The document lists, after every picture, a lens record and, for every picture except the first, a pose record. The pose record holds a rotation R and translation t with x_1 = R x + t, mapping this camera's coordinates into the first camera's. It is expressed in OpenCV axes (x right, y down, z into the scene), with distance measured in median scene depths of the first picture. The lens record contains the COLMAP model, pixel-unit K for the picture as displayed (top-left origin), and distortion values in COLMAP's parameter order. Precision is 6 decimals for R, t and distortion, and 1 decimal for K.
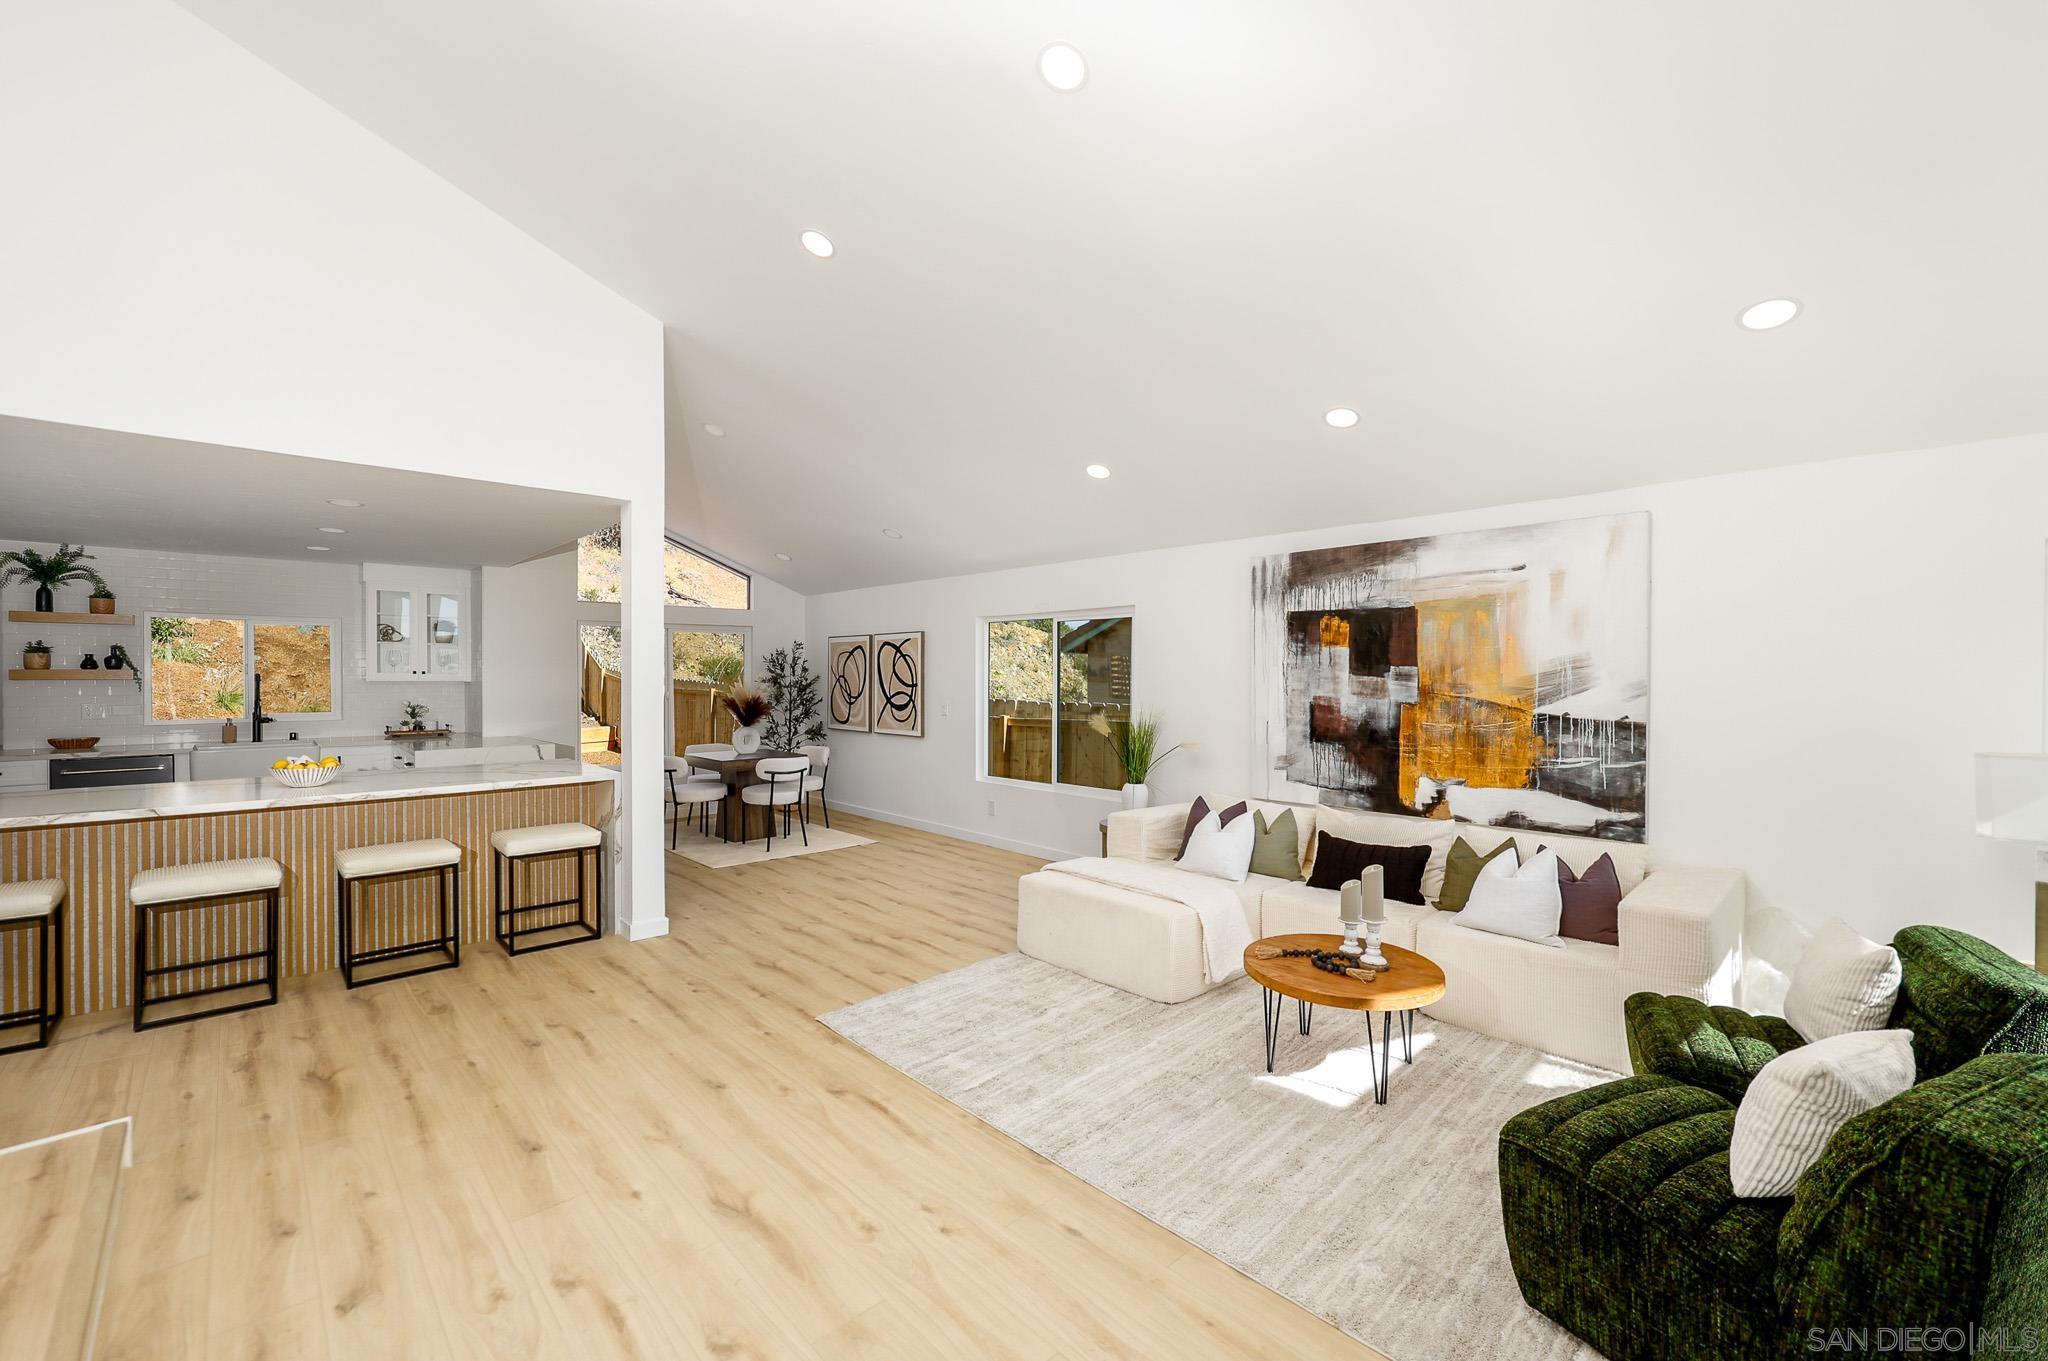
lens RADIAL K [[838.1, 0, 1014.4], [0, 838.1, 687.5], [0, 0, 1]] dist [-0.000003, 0.001827]
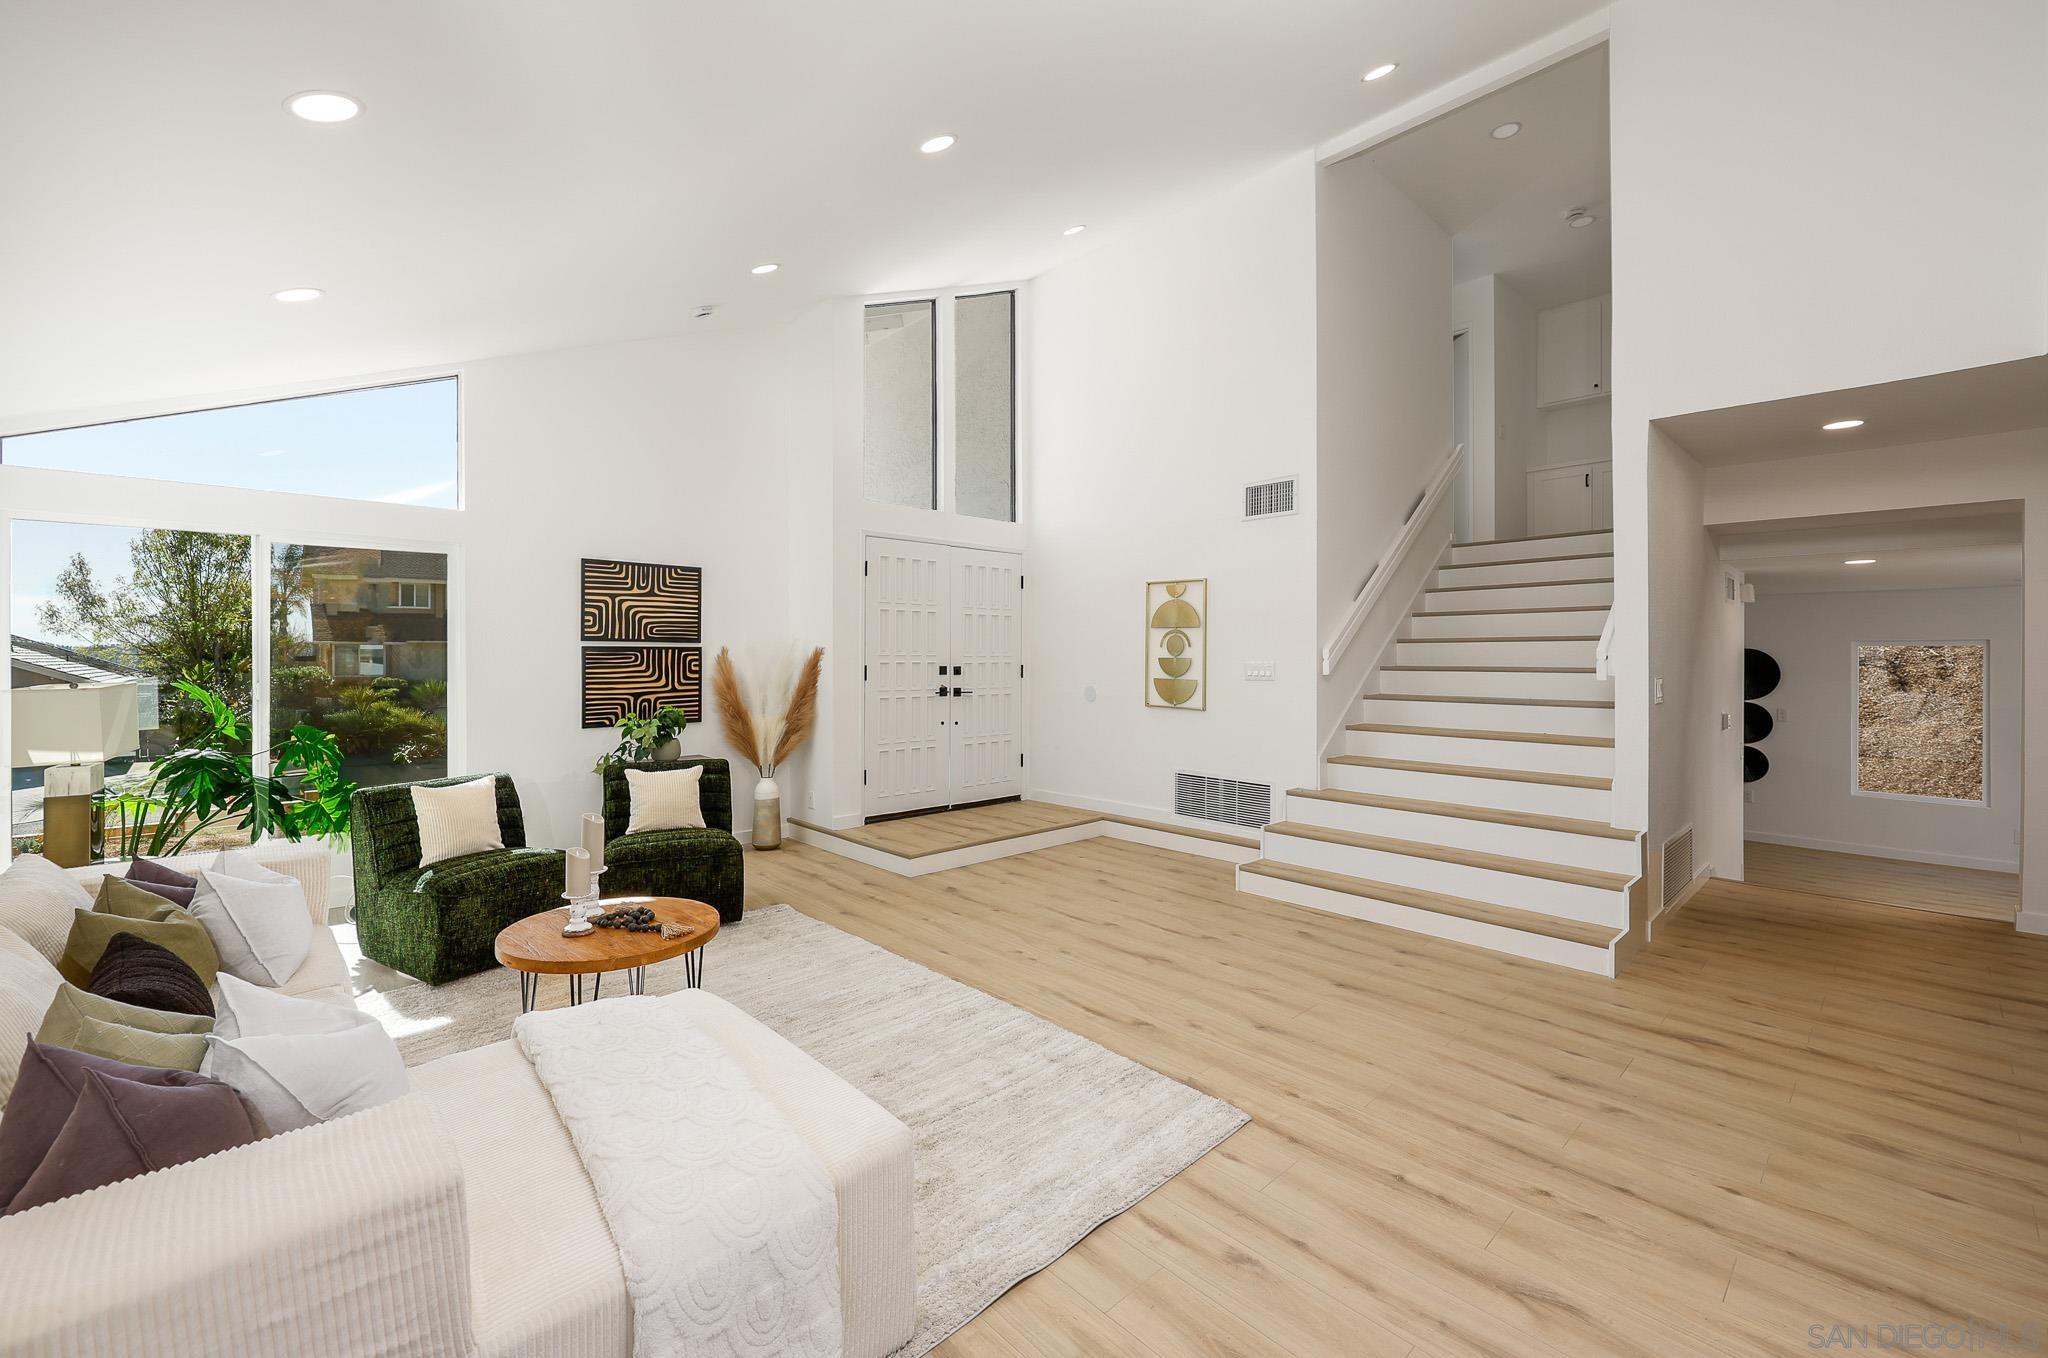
lens RADIAL K [[838.1, 0, 1005.7], [0, 838.1, 668.1], [0, 0, 1]] dist [-0.000003, 0.001827]
pose [[-0.999903, -0.003162, 0.013539, -0.039599], [-0.002747, 0.999528, 0.030588, 0.010450], [-0.013629, 0.030548, -0.999440, 1.380804]]
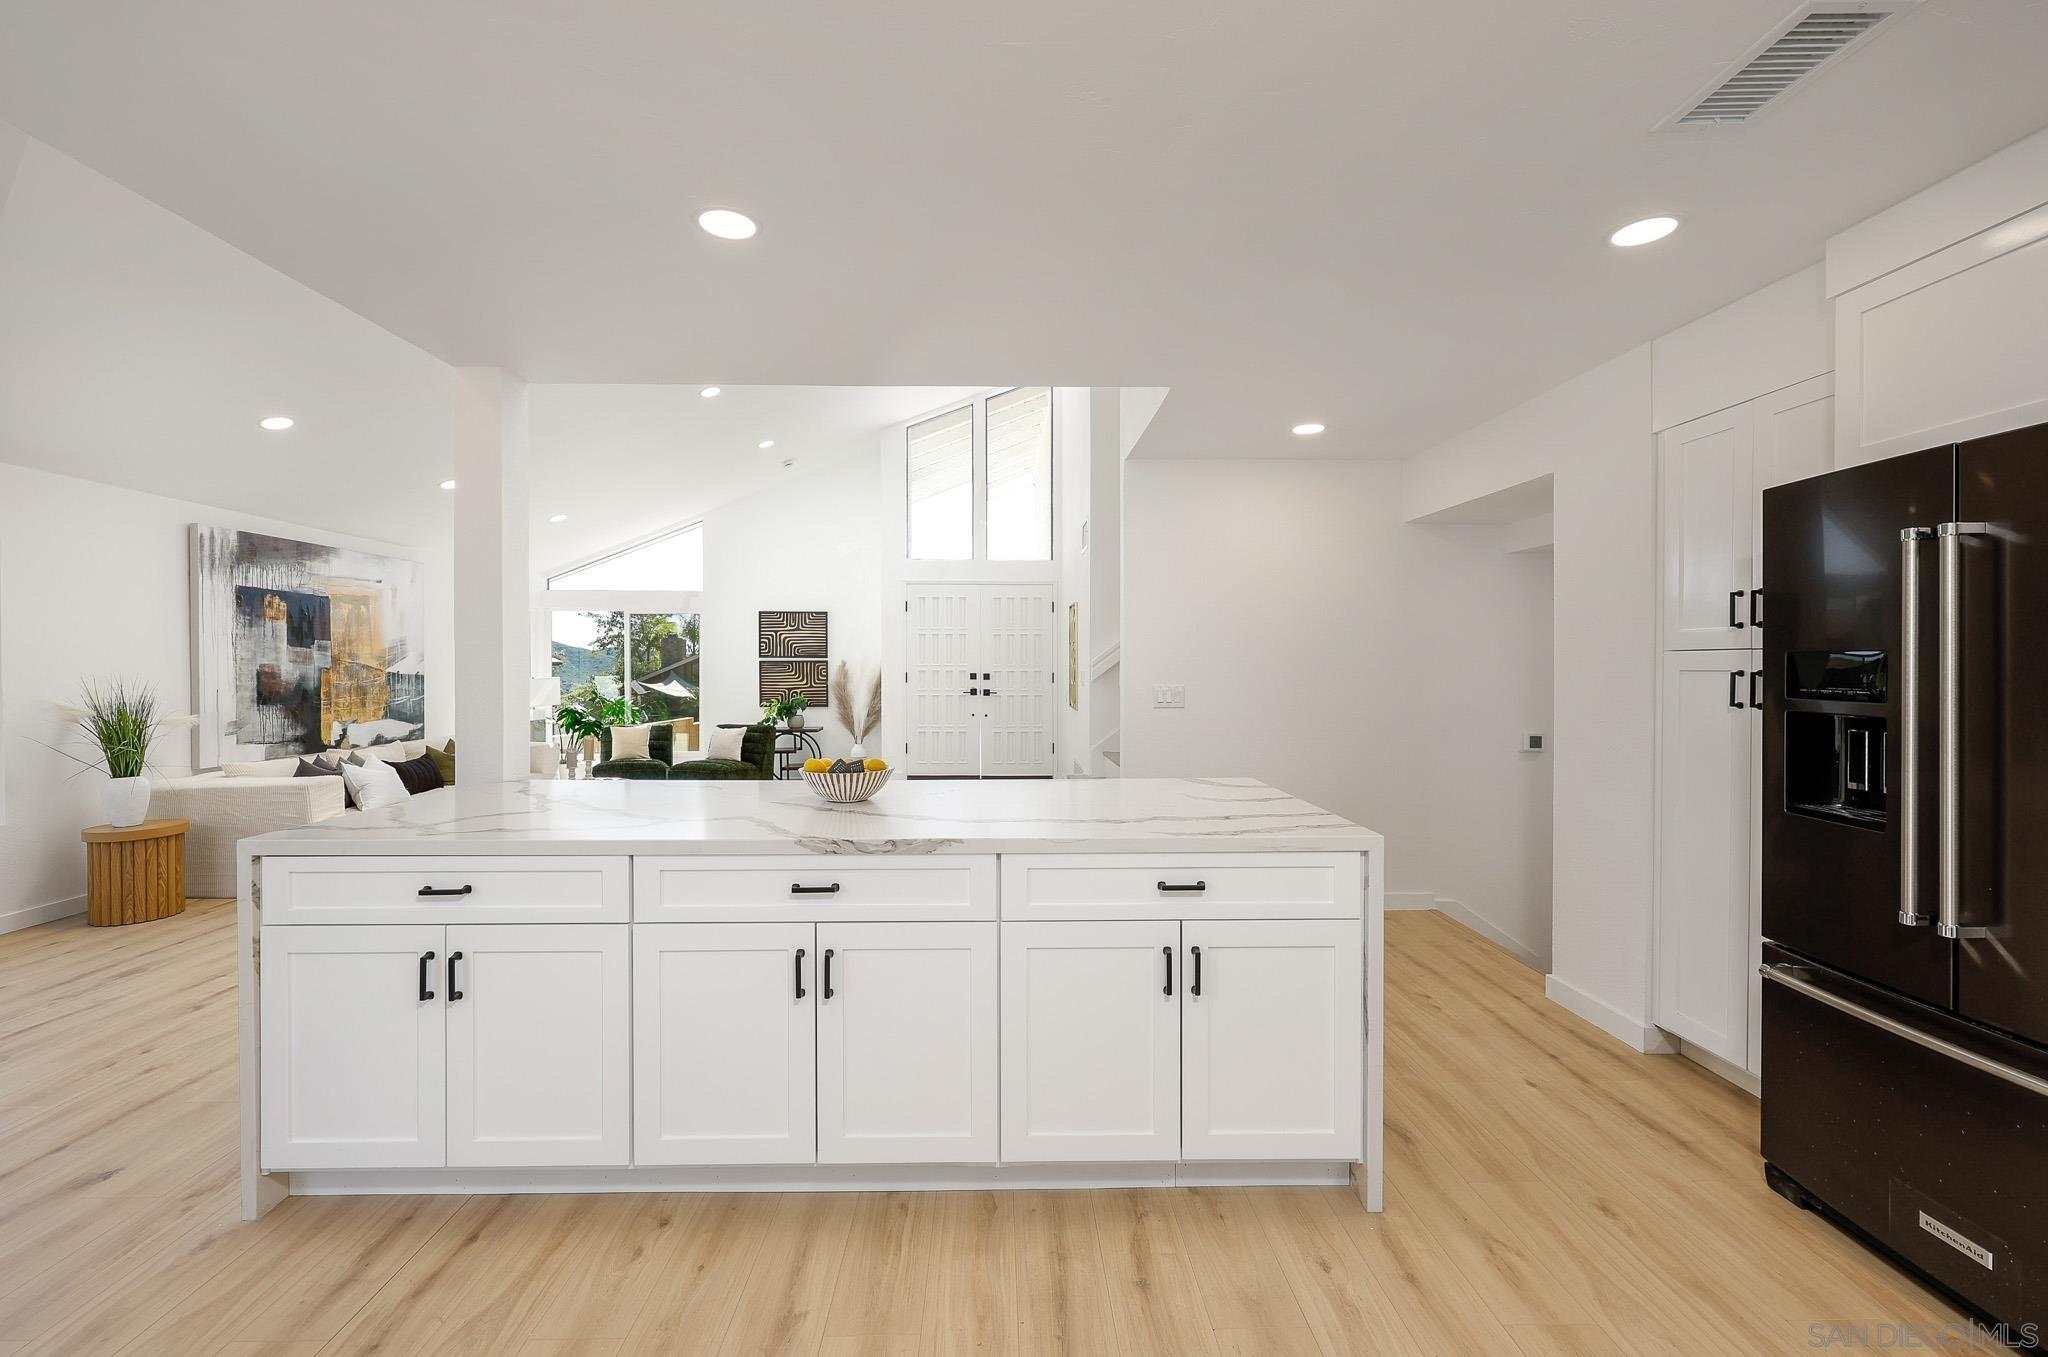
lens RADIAL K [[838.1, 0, 1011.8], [0, 838.1, 671.3], [0, 0, 1]] dist [-0.000003, 0.001827]
pose [[-0.741335, -0.005516, 0.671112, -1.317607], [0.010383, 0.999752, 0.019686, 0.009606], [-0.671054, 0.021562, -0.741095, 1.331187]]
